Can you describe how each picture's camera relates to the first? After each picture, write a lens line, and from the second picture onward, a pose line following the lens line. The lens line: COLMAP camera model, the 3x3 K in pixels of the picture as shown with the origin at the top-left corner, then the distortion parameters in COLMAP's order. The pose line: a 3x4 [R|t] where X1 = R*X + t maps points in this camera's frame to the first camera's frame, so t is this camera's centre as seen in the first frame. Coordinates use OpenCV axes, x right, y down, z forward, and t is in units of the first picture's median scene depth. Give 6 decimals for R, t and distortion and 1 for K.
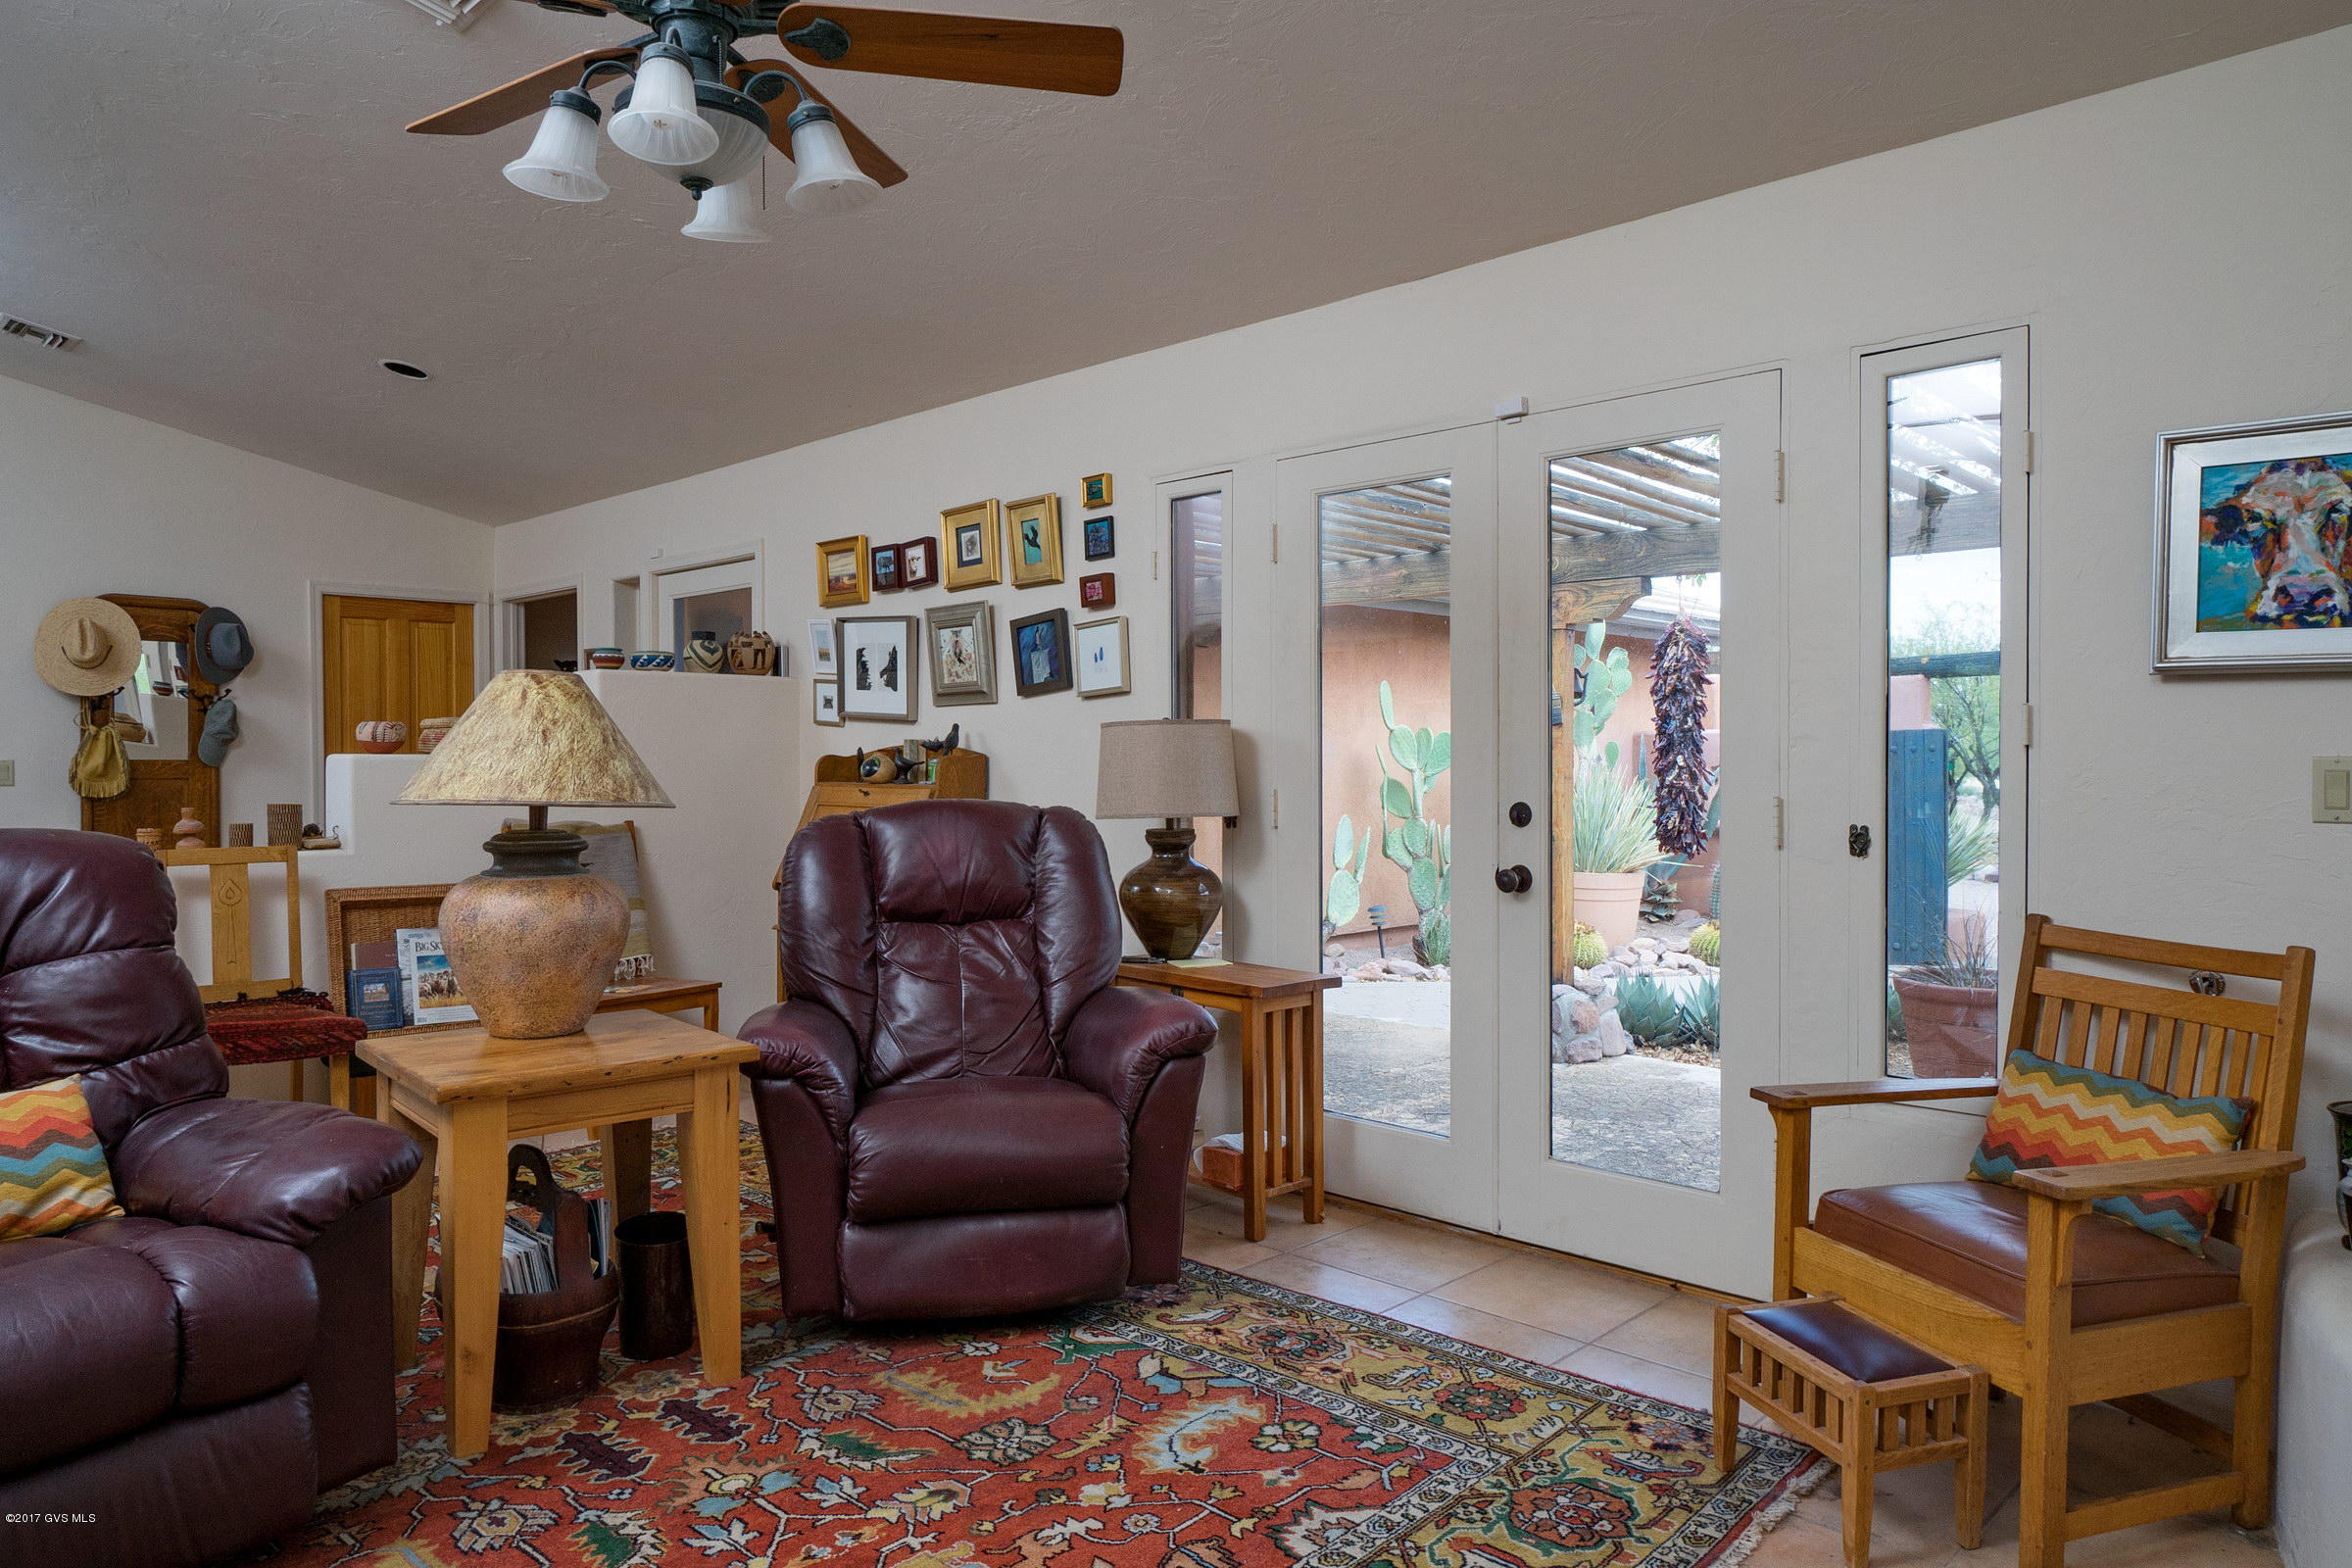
lens RADIAL K [[1578.7, 0, 1170.1], [0, 1578.7, 772.8], [0, 0, 1]] dist [-0.000130, -0.001815]
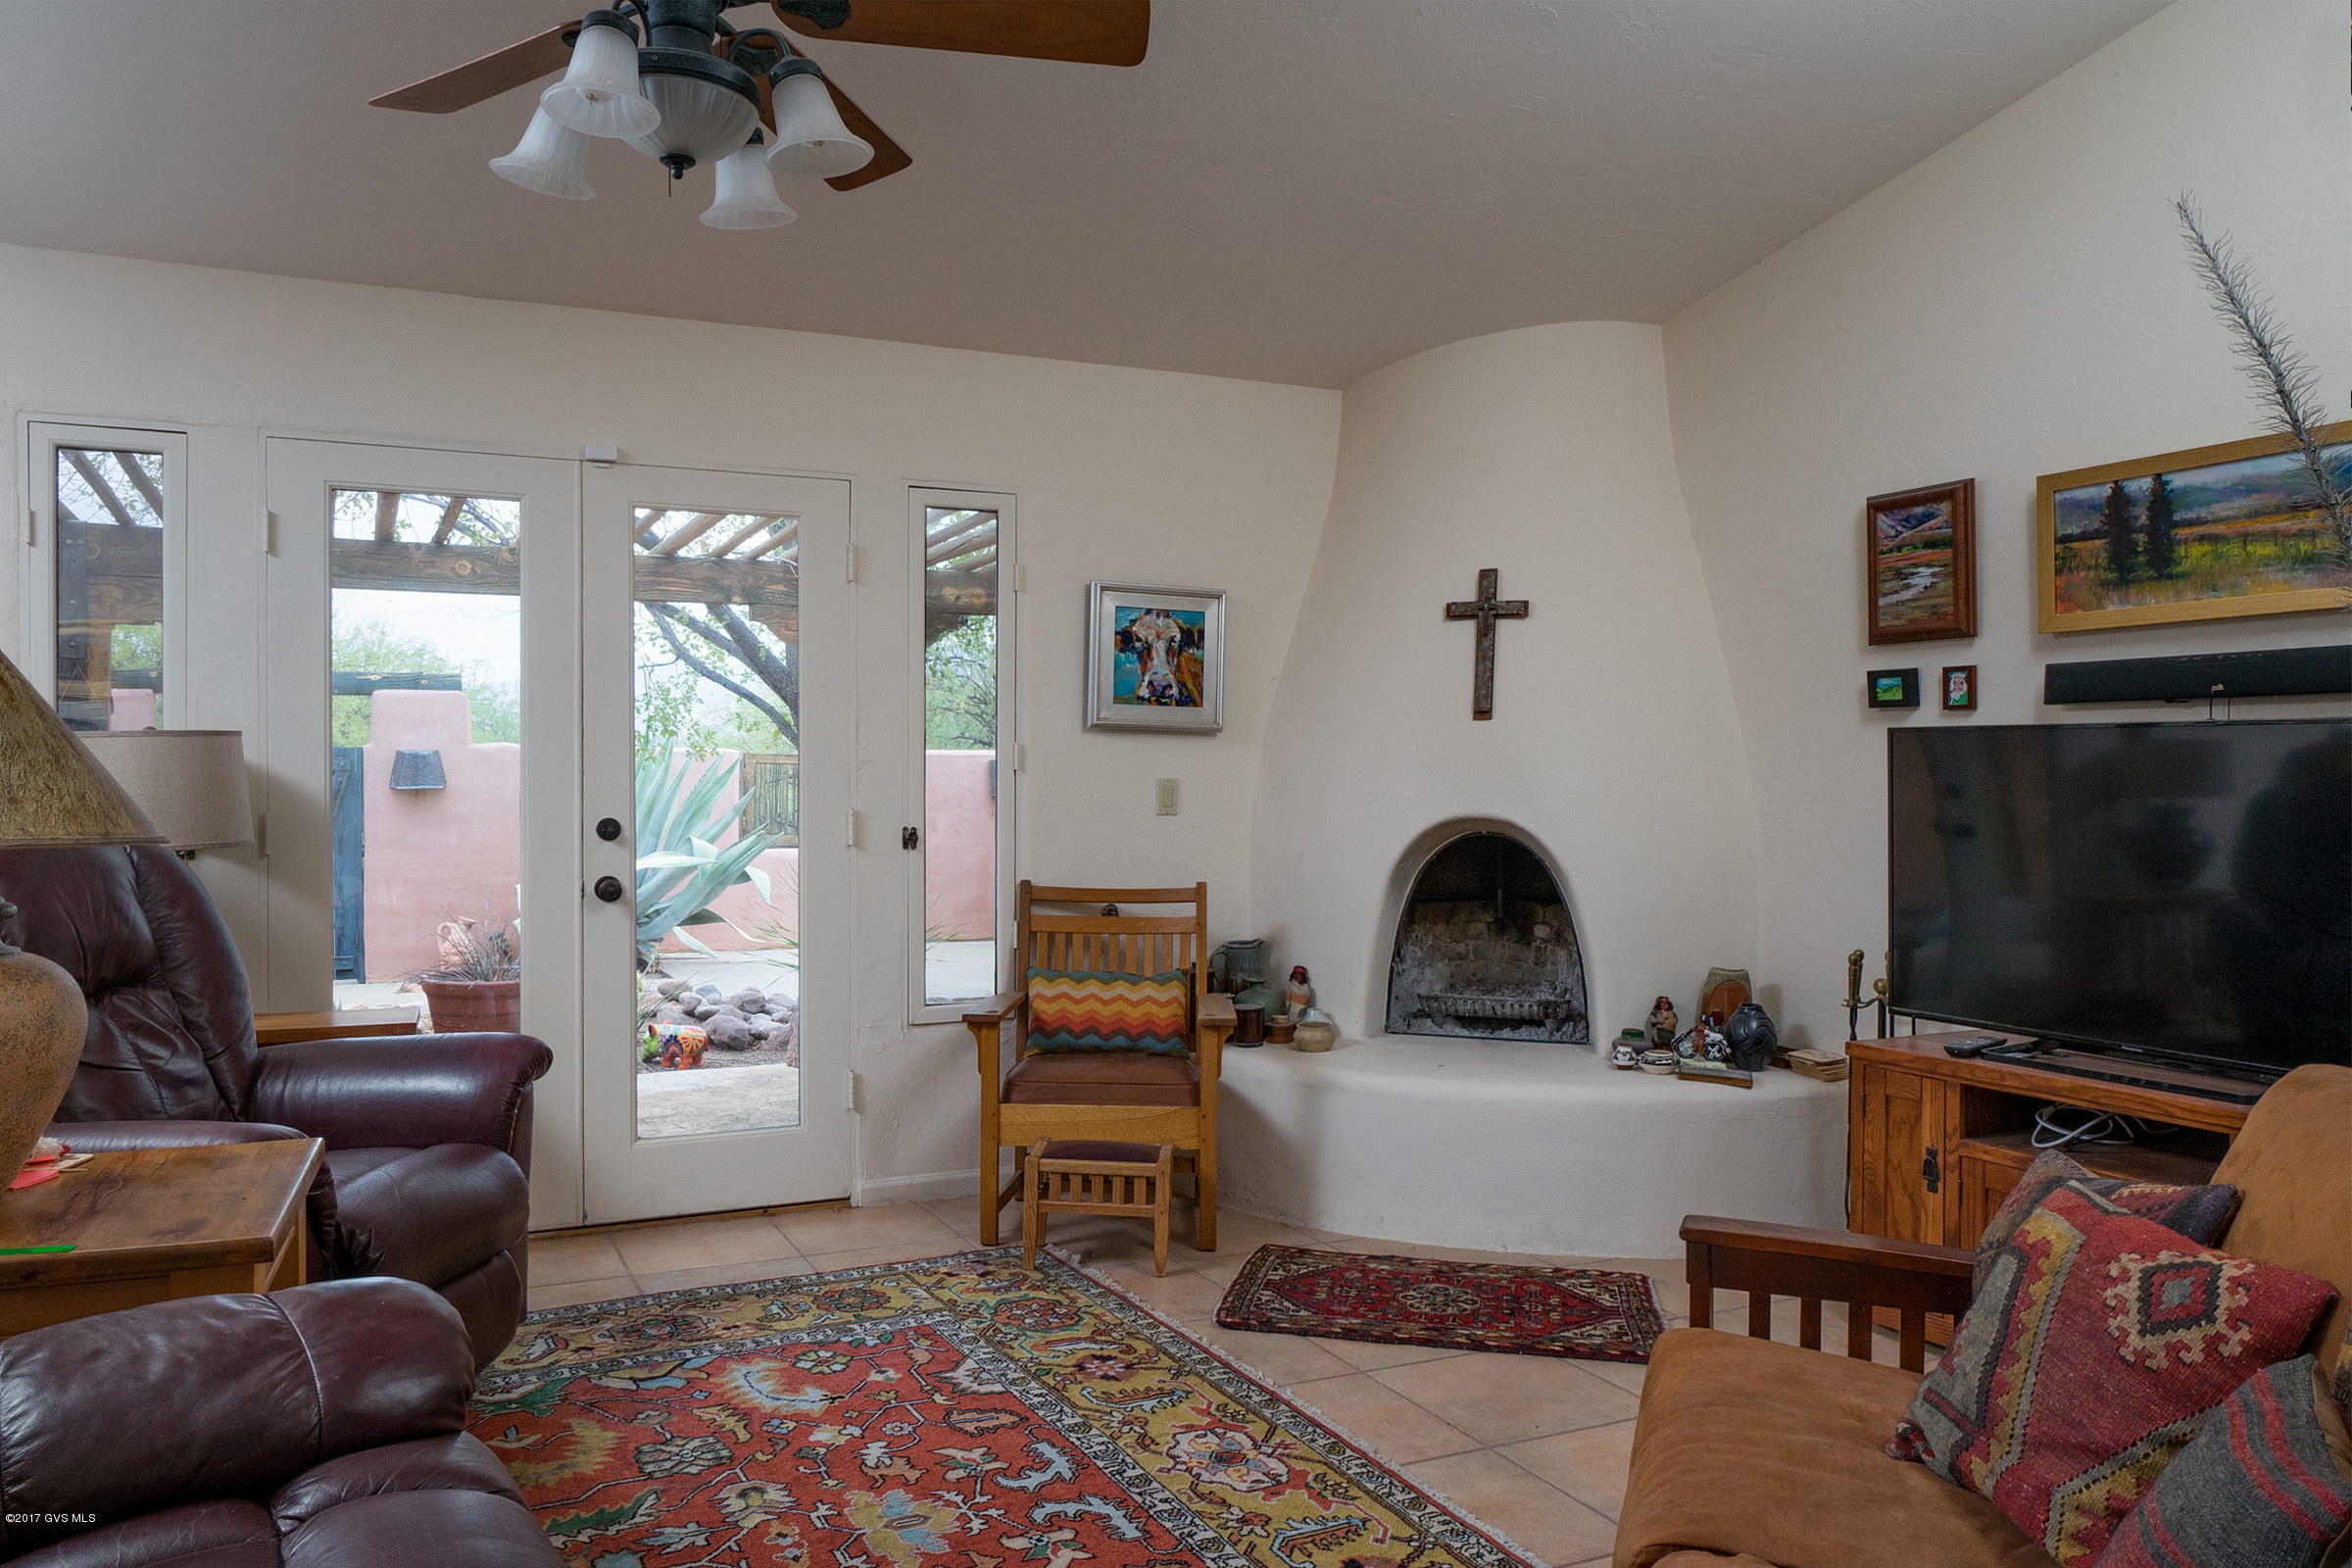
lens RADIAL K [[1626.7, 0, 1174.7], [0, 1626.7, 795.3], [0, 0, 1]] dist [0.011972, 0.002789]
pose [[0.348402, -0.007411, 0.937316, -0.890480], [0.006546, 0.999964, 0.005473, -0.000718], [-0.937322, 0.004228, 0.348438, 0.315445]]
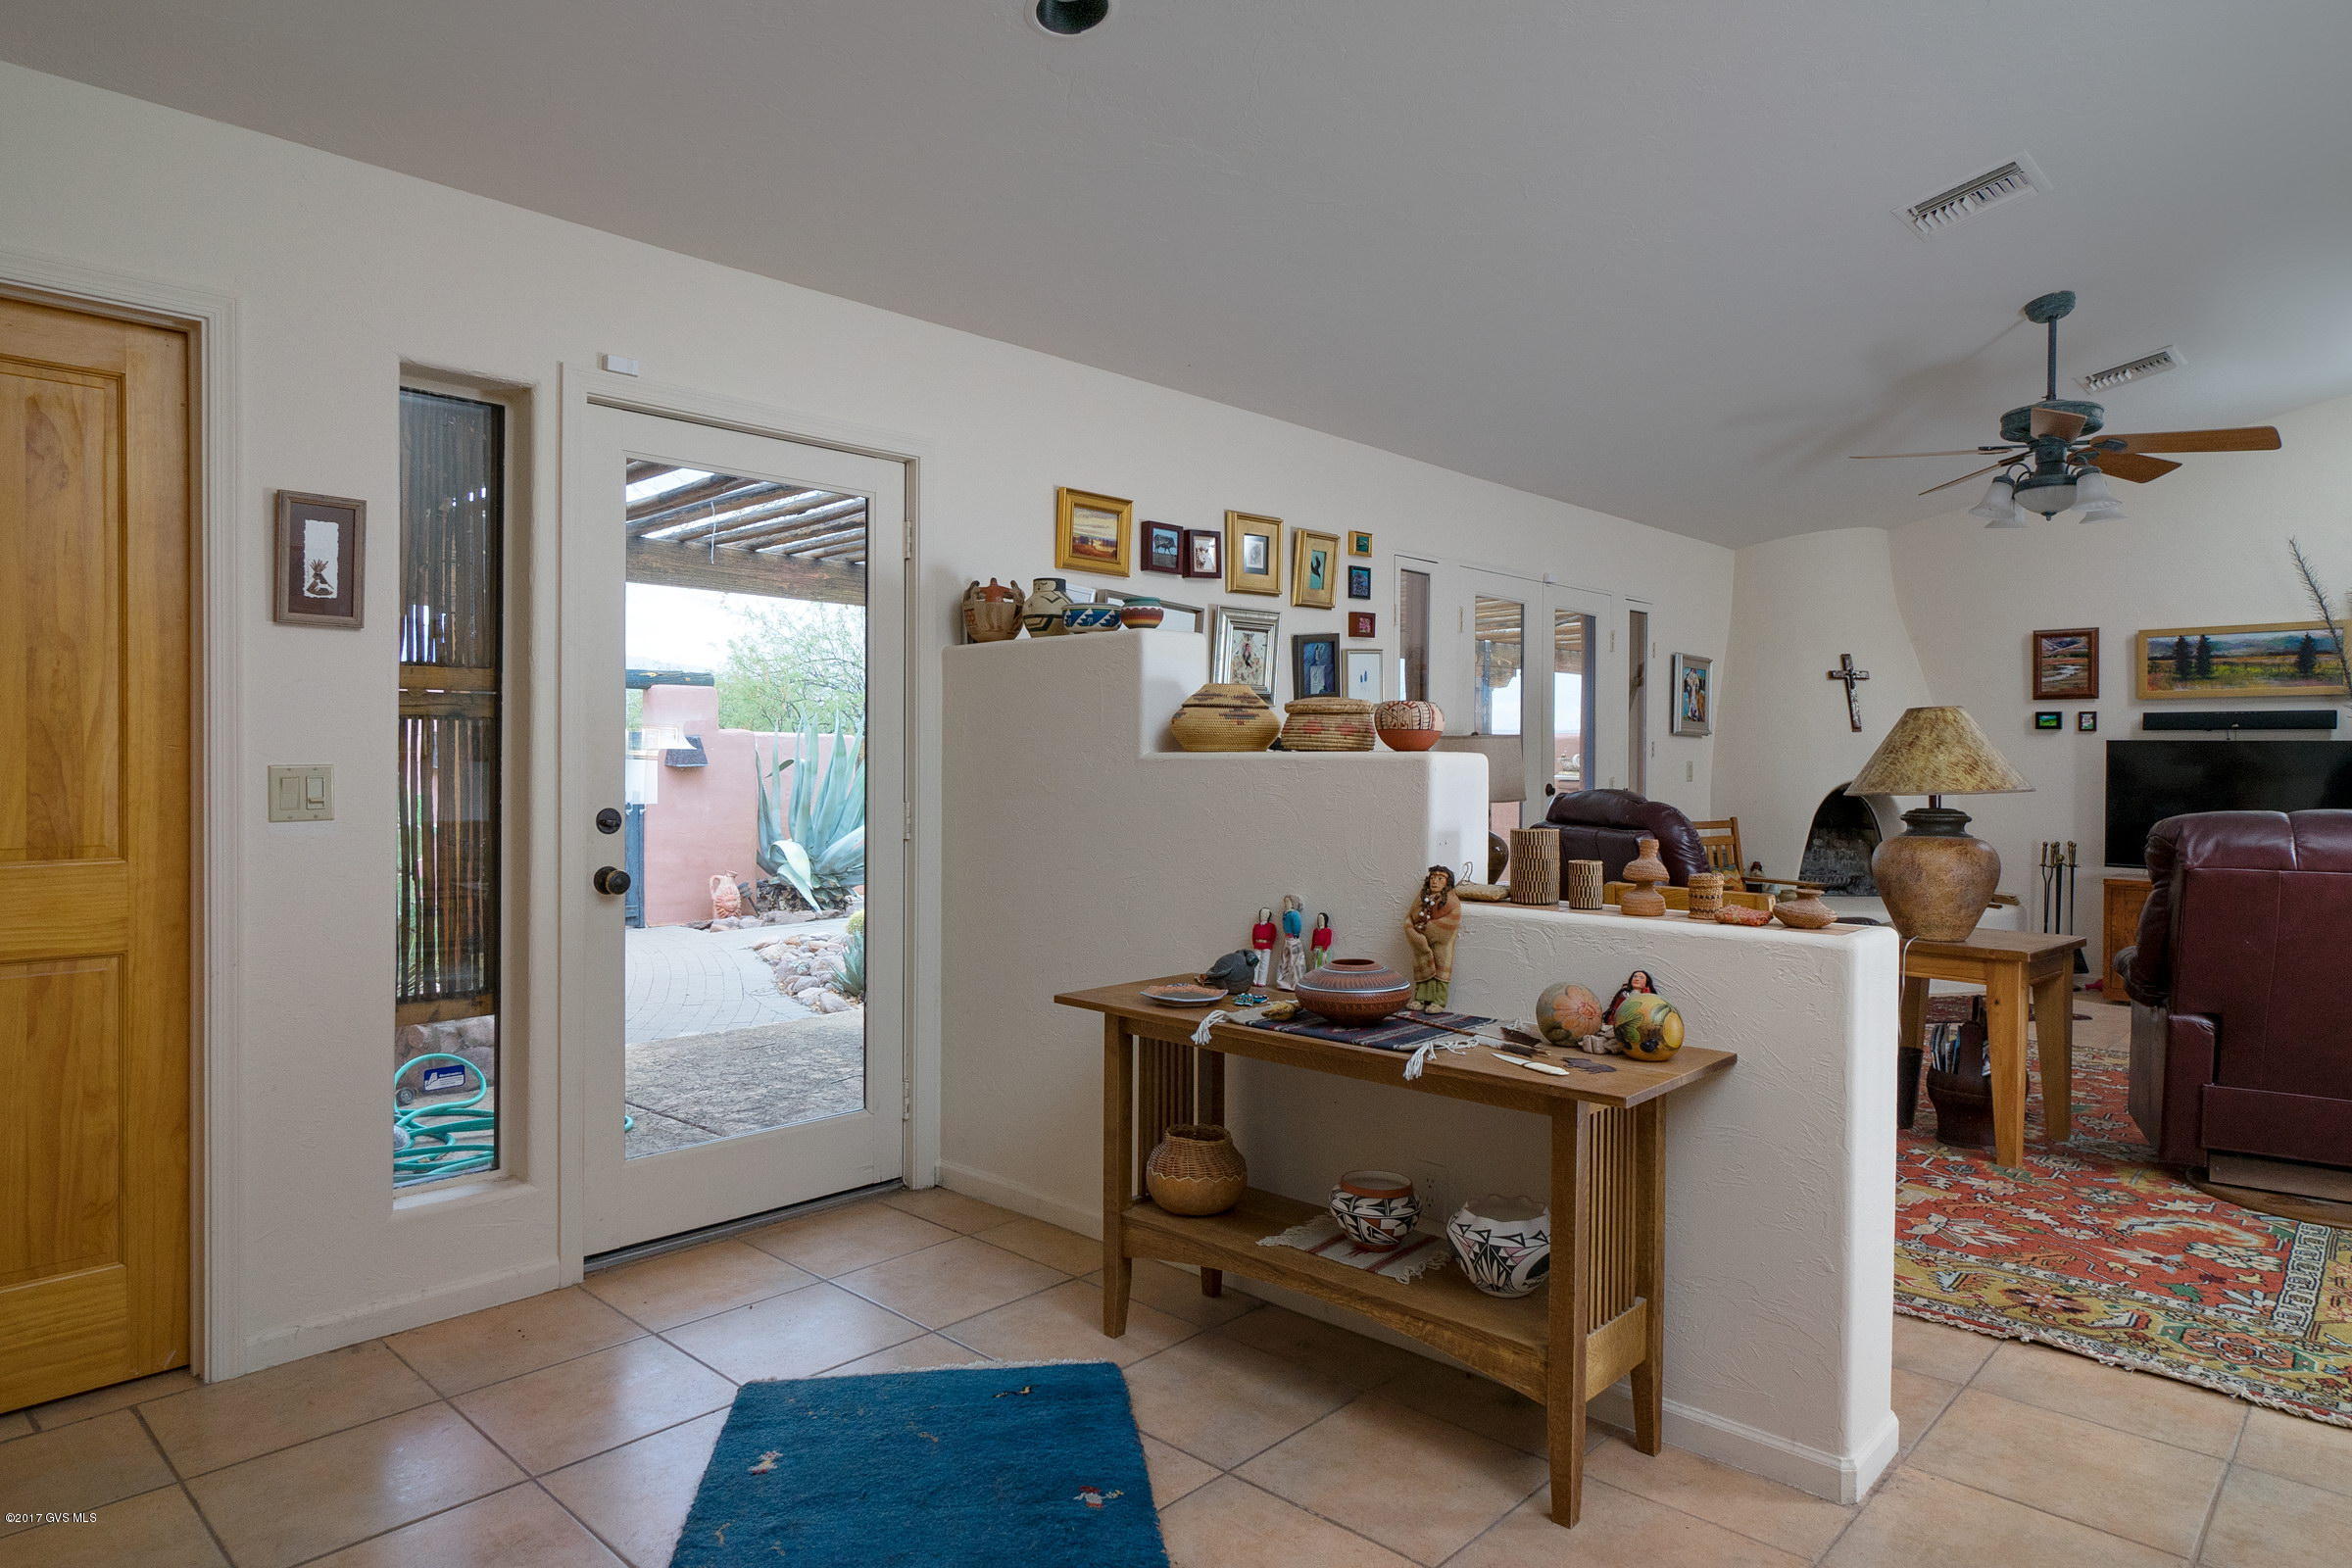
lens RADIAL K [[1365.1, 0, 1171.3], [0, 1365.1, 769.9], [0, 0, 1]] dist [0.003967, 0.000071]
pose [[-0.025972, -0.006756, 0.999640, -1.907099], [0.004818, 0.999965, 0.006884, -0.015440], [-0.999651, 0.004995, -0.025938, 2.010013]]
